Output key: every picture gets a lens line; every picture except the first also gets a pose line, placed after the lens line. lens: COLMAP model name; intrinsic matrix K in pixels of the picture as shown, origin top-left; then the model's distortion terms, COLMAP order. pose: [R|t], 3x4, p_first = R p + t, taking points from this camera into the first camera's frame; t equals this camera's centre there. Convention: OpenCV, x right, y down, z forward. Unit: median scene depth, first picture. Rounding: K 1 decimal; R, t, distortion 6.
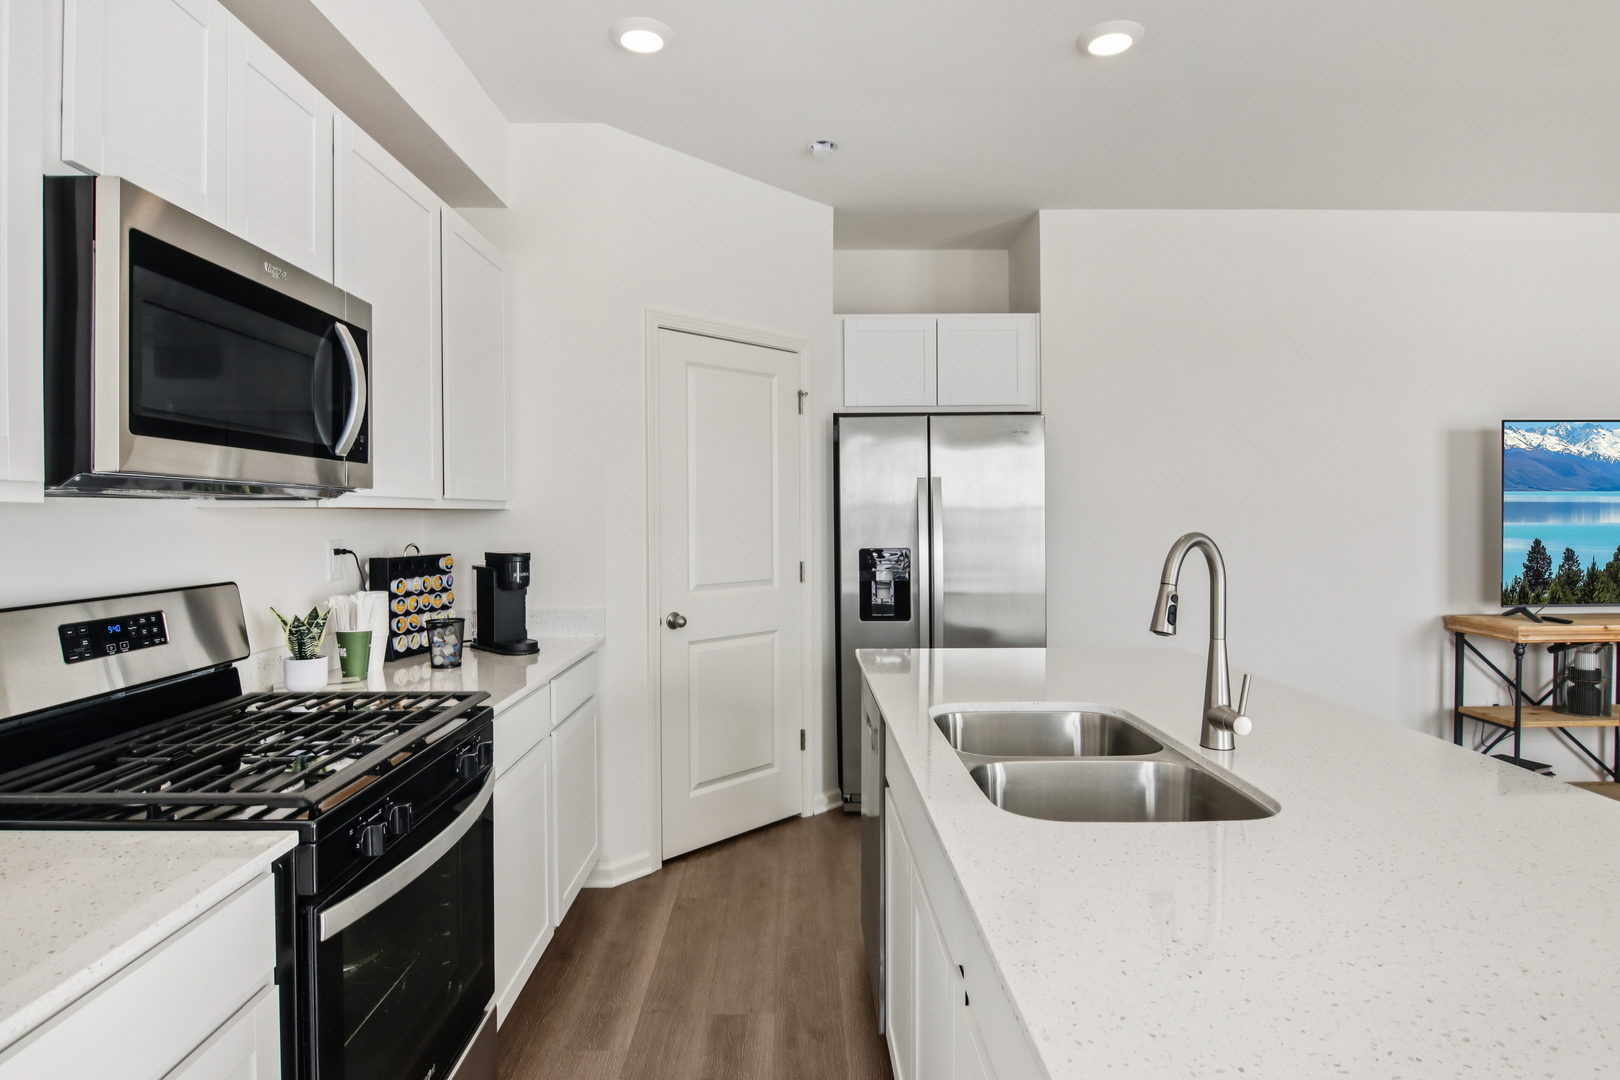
lens RADIAL K [[892.1, 0, 806.0], [0, 892.1, 521.7], [0, 0, 1]] dist [-0.001750, -0.001277]
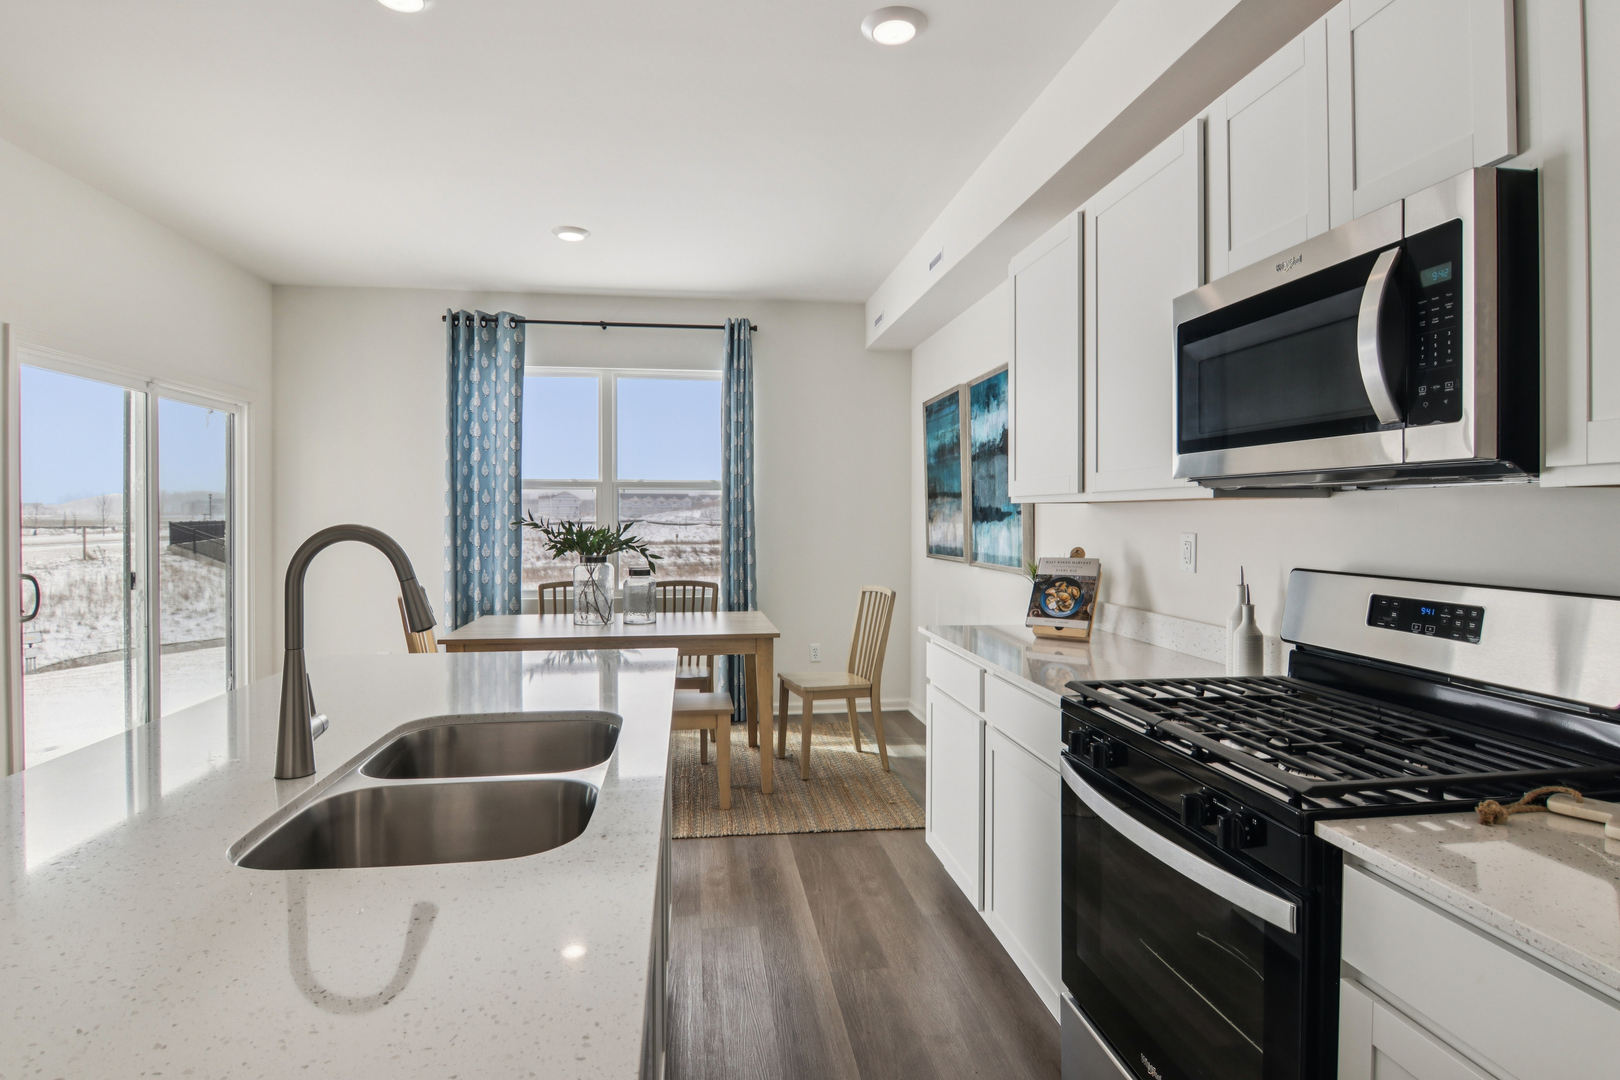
lens RADIAL K [[845.5, 0, 800.0], [0, 845.5, 512.7], [0, 0, 1]] dist [-0.002262, -0.011768]
pose [[-0.993389, 0.004382, -0.114712, 0.030332], [0.003742, 0.999976, 0.005795, -0.001963], [0.114734, 0.005328, -0.993382, 0.800963]]
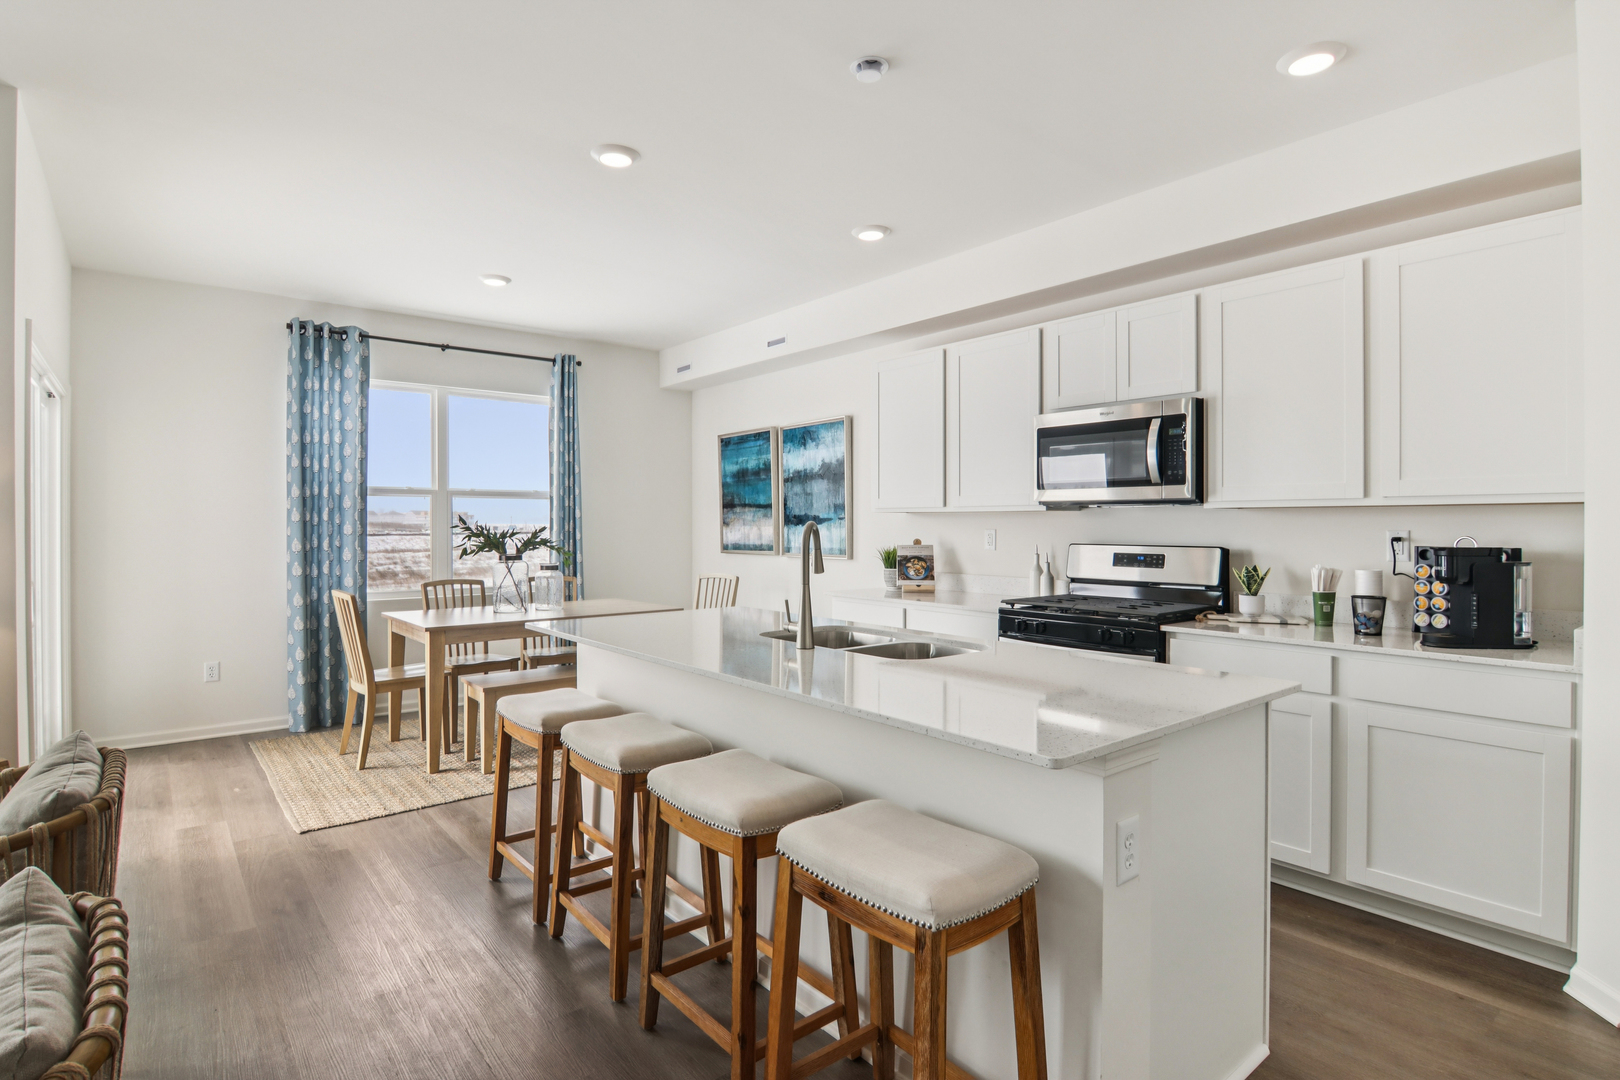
lens RADIAL K [[827.6, 0, 804.2], [0, 827.6, 524.2], [0, 0, 1]] dist [0.002253, -0.014796]
pose [[-0.786597, 0.006381, -0.617433, 0.613715], [-0.000107, 0.999945, 0.010471, -0.000755], [0.617466, 0.008302, -0.786554, 0.959687]]
